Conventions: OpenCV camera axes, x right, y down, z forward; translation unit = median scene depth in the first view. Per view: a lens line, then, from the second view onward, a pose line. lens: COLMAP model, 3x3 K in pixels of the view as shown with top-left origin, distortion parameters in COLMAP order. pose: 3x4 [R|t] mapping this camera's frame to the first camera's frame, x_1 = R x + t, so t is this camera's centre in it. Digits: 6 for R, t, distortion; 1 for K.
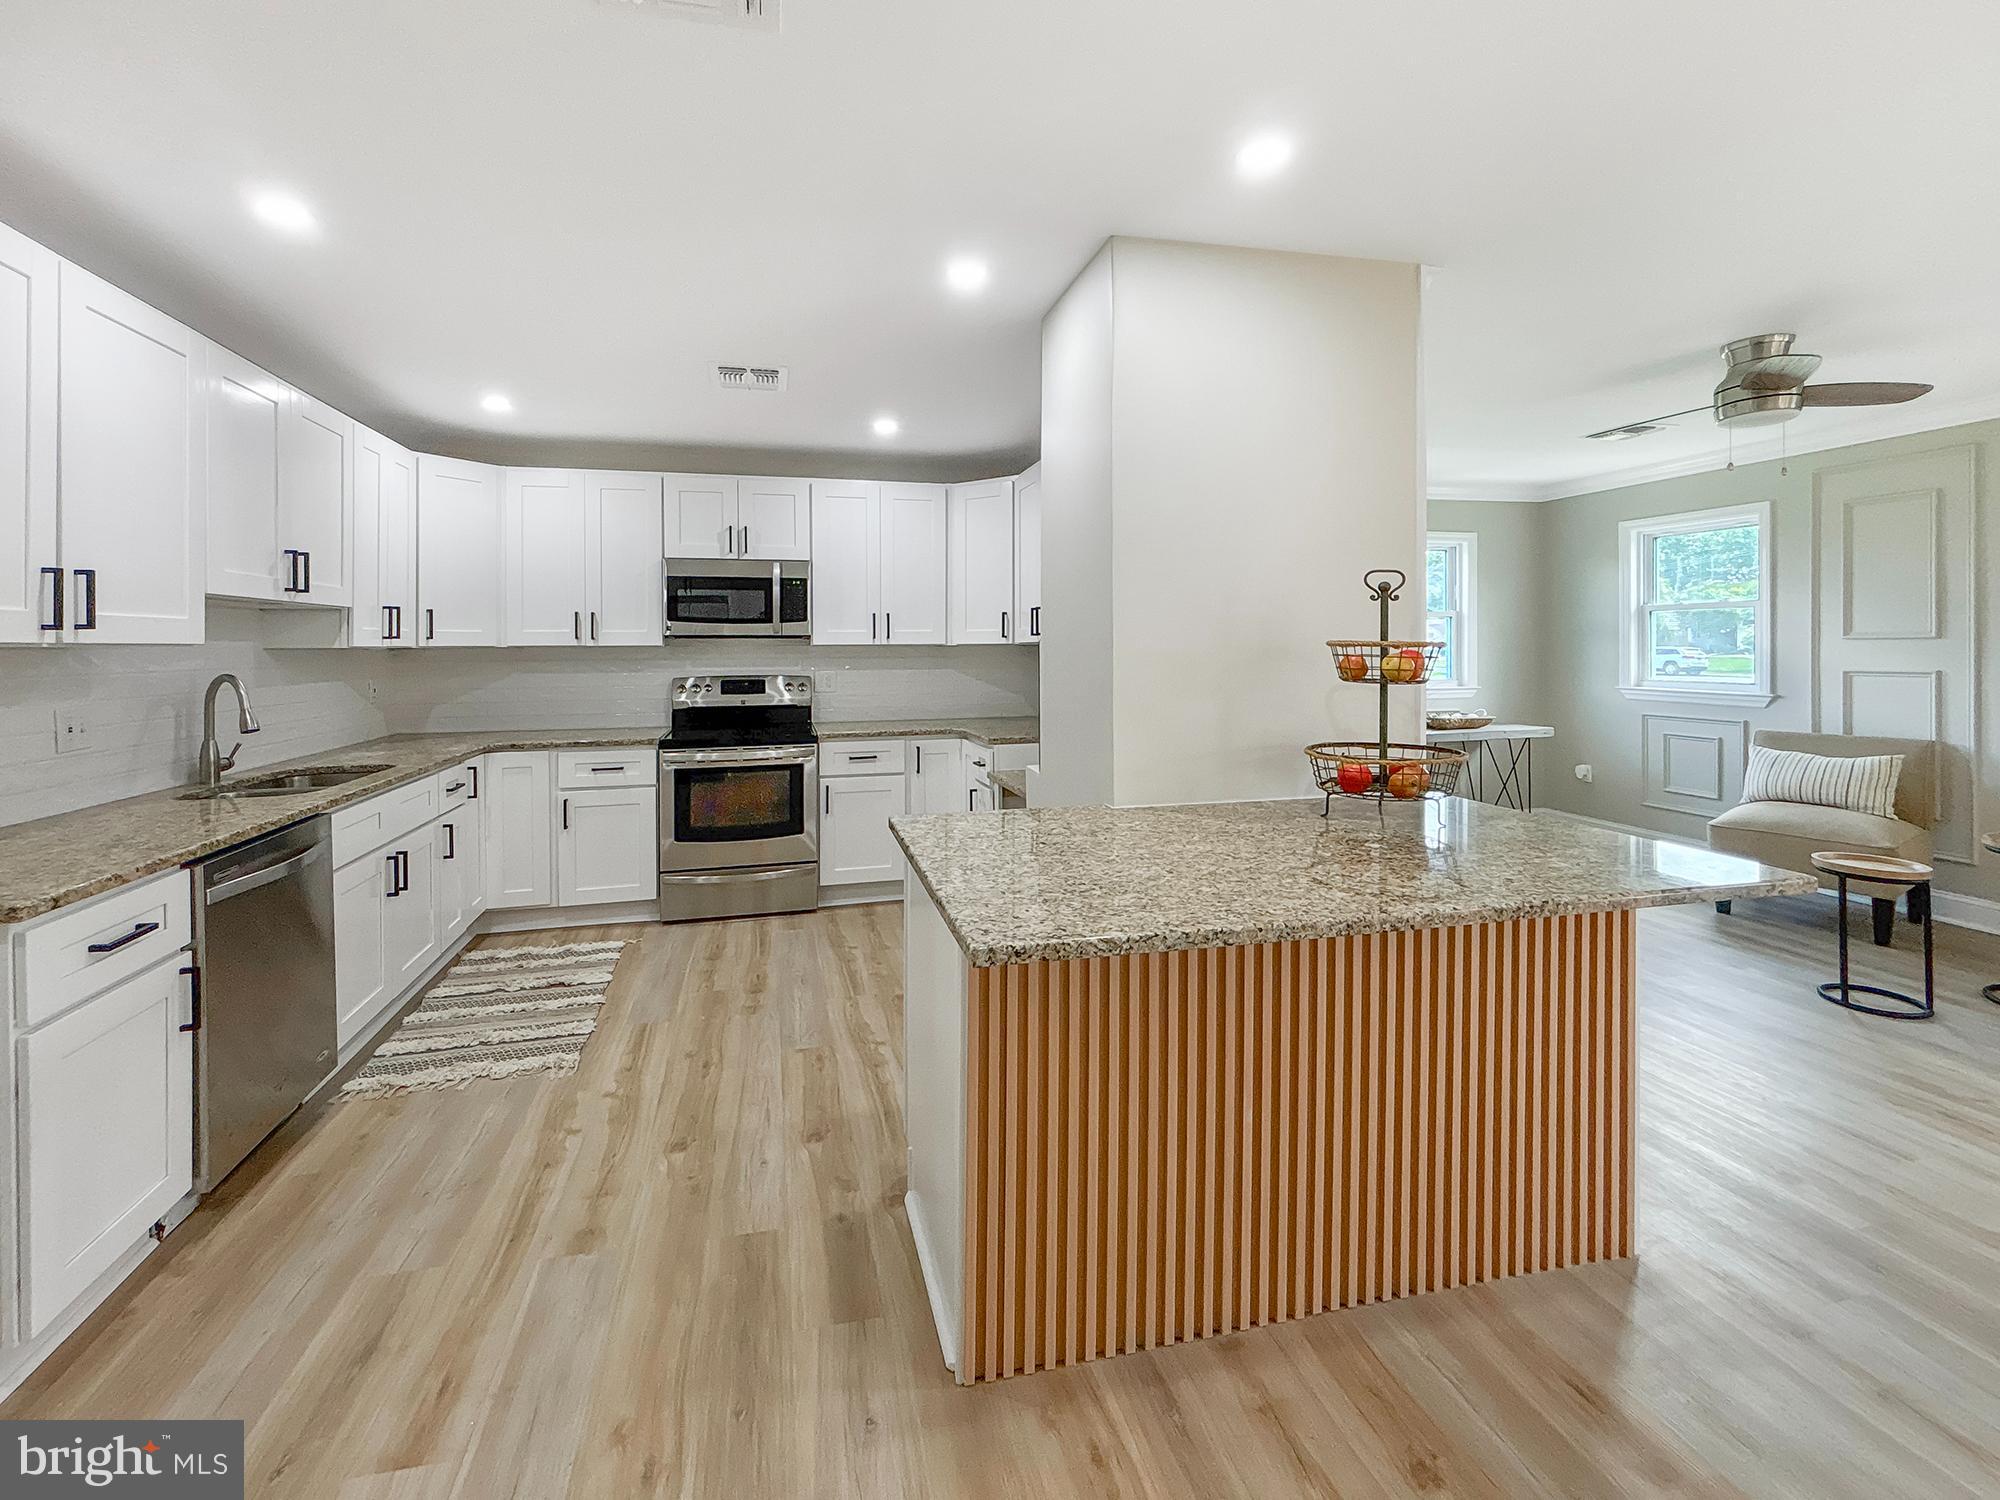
lens RADIAL K [[869.8, 0, 967.8], [0, 869.8, 650.4], [0, 0, 1]] dist [-0.001922, -0.000332]
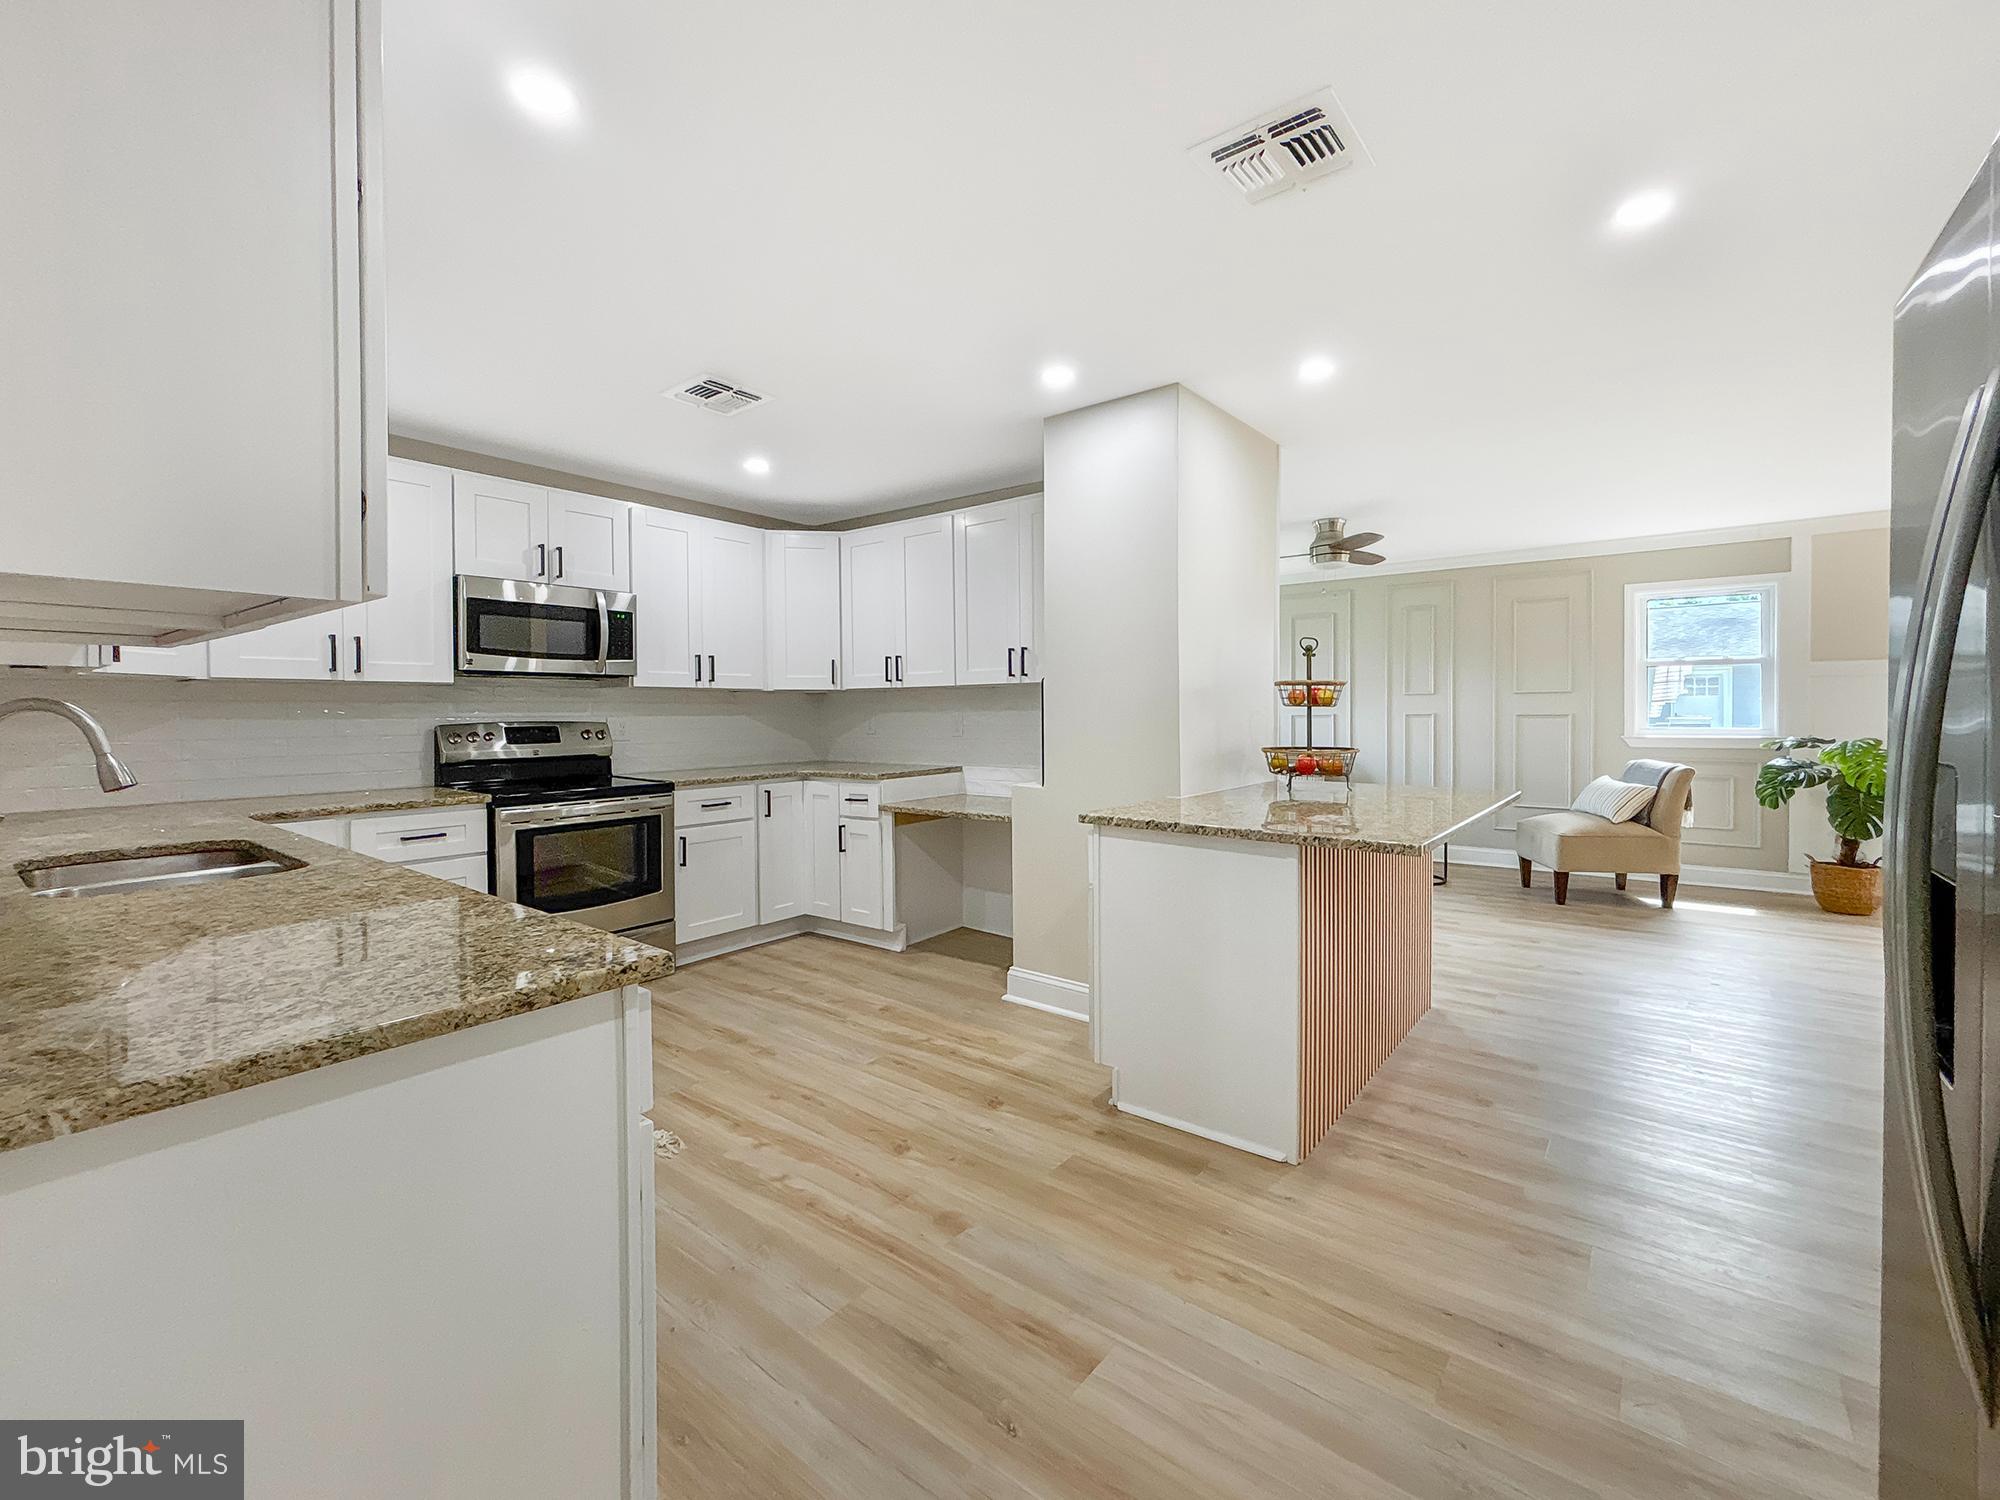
lens RADIAL K [[842.4, 0, 1017.9], [0, 842.4, 726.4], [0, 0, 1]] dist [0.000587, 0.000036]
pose [[0.766323, -0.005795, 0.642429, -0.721599], [0.000486, 0.999964, 0.008440, 0.046007], [-0.642455, -0.006156, 0.766298, 0.113615]]
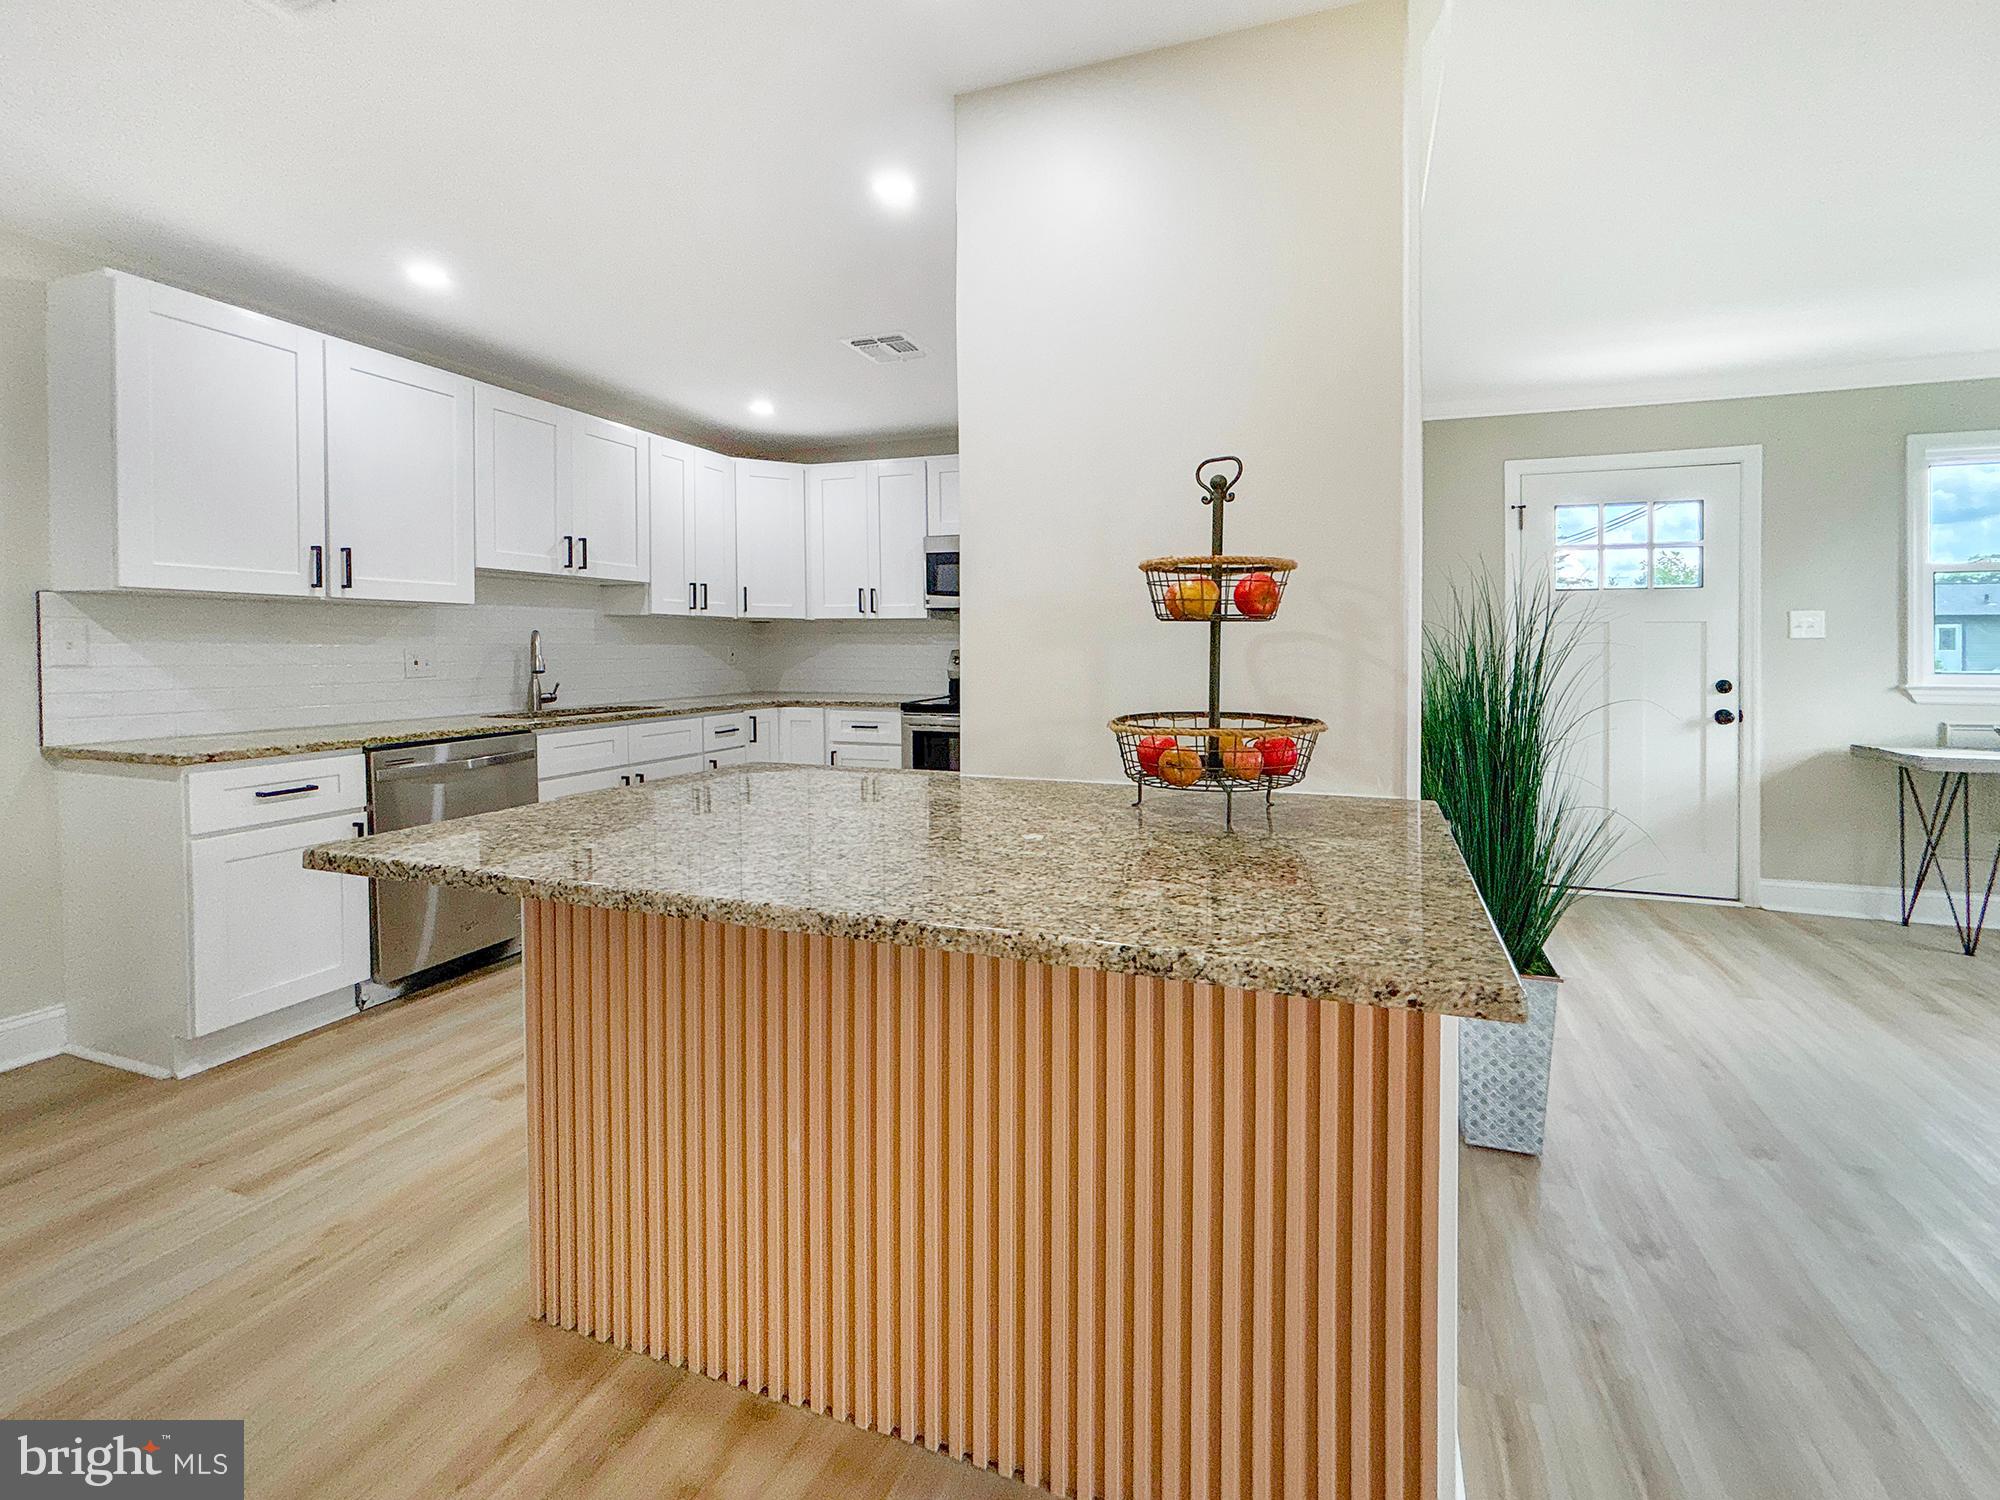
lens RADIAL K [[866.1, 0, 1067.1], [0, 866.1, 663.6], [0, 0, 1]] dist [-0.001249, -0.000359]
pose [[0.855905, 0.019218, -0.516776, 0.562851], [-0.010607, 0.999751, 0.019611, 0.044770], [0.517024, -0.011304, 0.855896, 0.268583]]
